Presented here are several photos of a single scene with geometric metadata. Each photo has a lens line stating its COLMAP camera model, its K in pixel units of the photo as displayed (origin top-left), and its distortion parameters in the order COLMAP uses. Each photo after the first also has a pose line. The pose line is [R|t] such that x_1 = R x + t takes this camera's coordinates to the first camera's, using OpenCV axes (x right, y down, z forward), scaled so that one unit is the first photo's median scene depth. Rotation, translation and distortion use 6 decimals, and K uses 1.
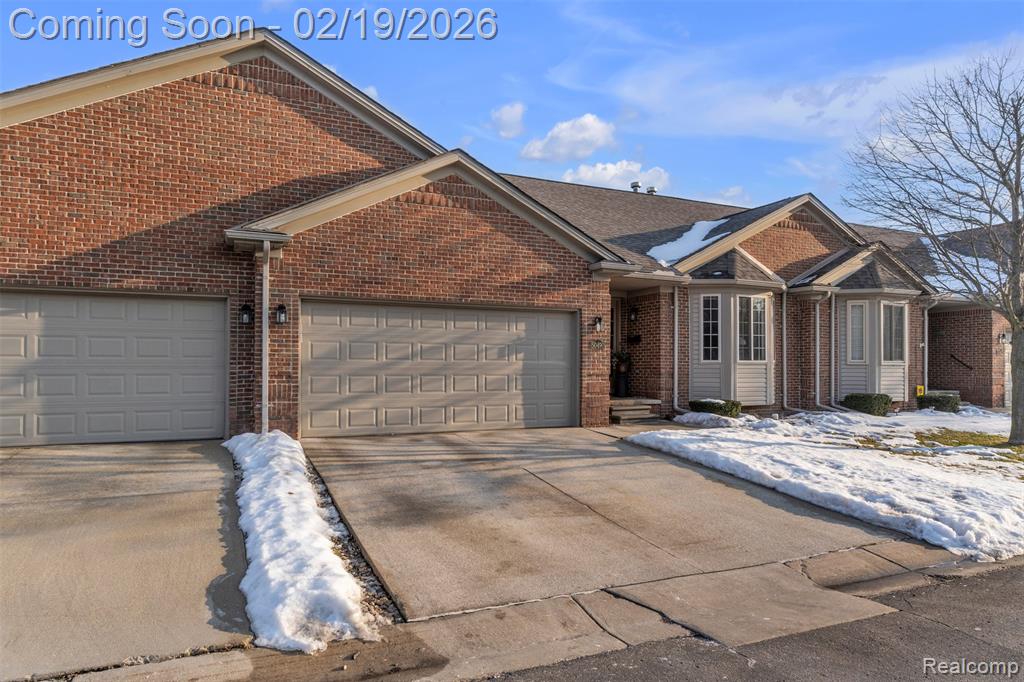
lens RADIAL K [[633.7, 0, 510.4], [0, 633.7, 365.4], [0, 0, 1]] dist [-0.008015, -0.001375]
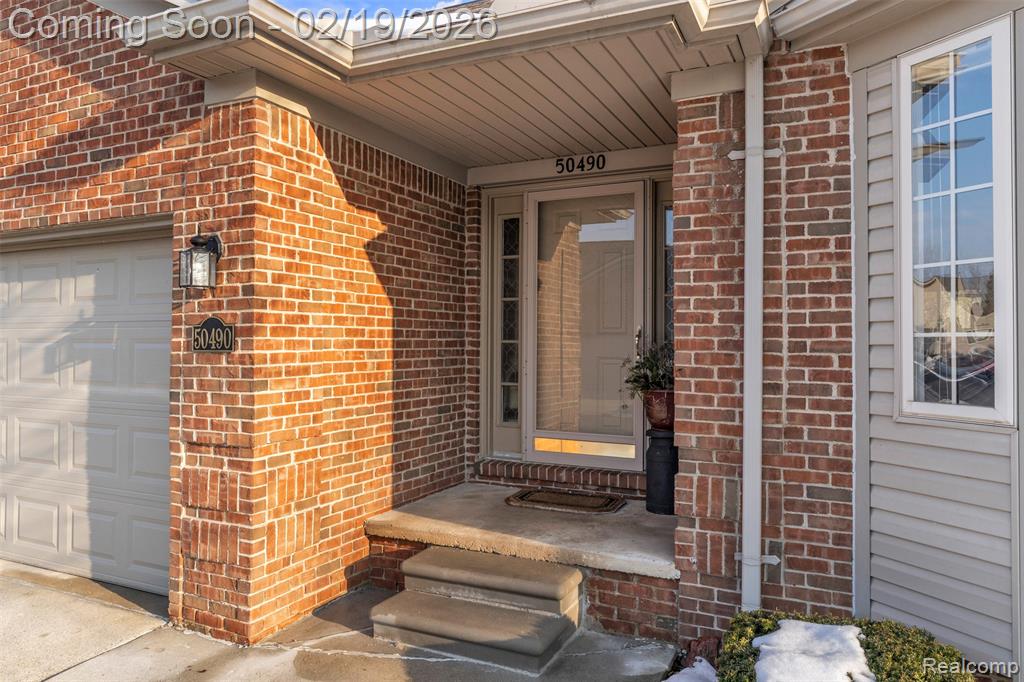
lens RADIAL K [[680.4, 0, 533.5], [0, 680.4, 337.1], [0, 0, 1]] dist [0.001723, 0.000904]
pose [[0.641439, -0.001446, -0.767173, 0.481435], [-0.002226, 0.999991, -0.003746, -0.033400], [0.767171, 0.004111, 0.641429, 0.969666]]
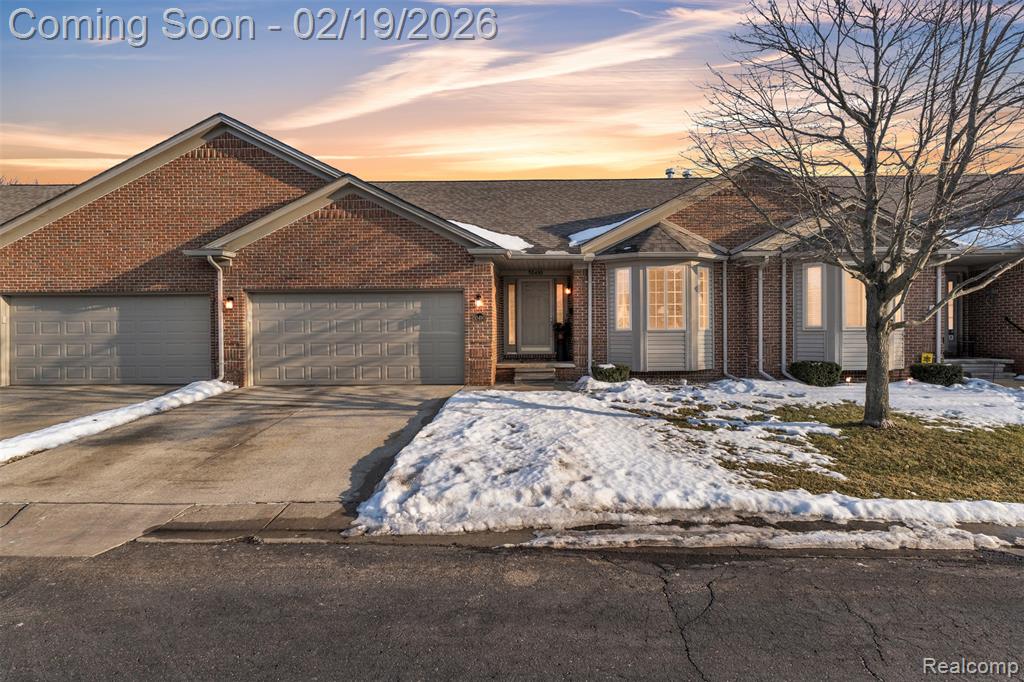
lens RADIAL K [[486.9, 0, 545.8], [0, 486.9, 342.0], [0, 0, 1]] dist [0.005263, 0.000484]
pose [[0.903088, -0.001355, -0.429454, 0.688527], [0.009339, 0.999821, 0.016484, -0.000020], [0.429354, -0.018897, 0.902938, 0.227549]]
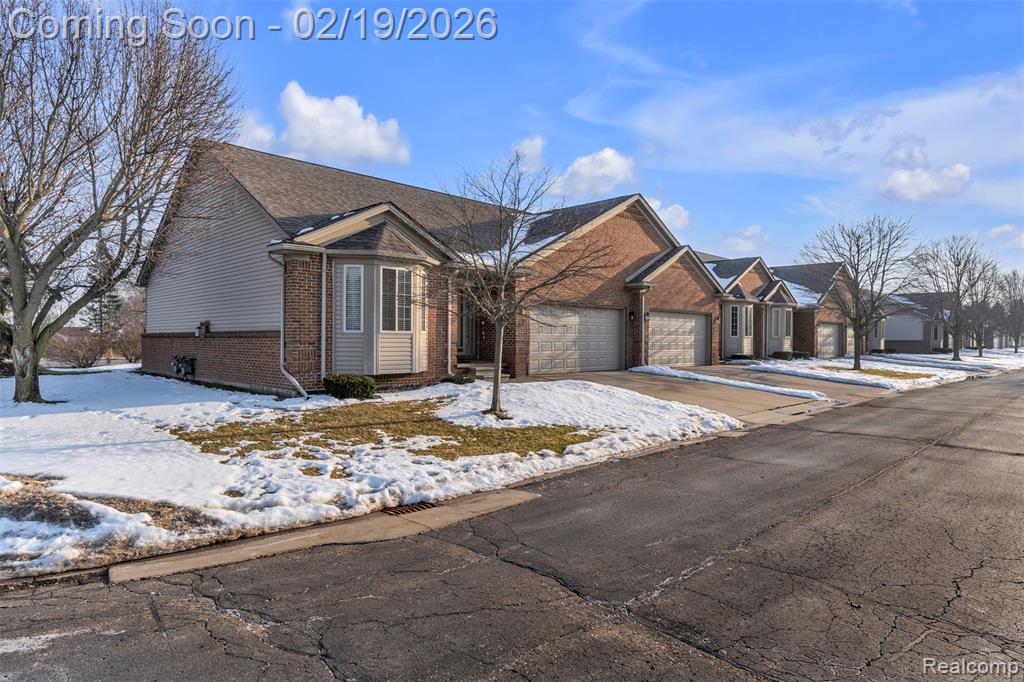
lens RADIAL K [[582.5, 0, 512.0], [0, 582.5, 341.0], [0, 0, 1]] dist [-0.000283, -0.000048]
pose [[0.937423, 0.000901, 0.348192, -1.330166], [-0.005139, 0.999924, 0.011248, -0.011786], [-0.348155, -0.012334, 0.937356, -0.719653]]
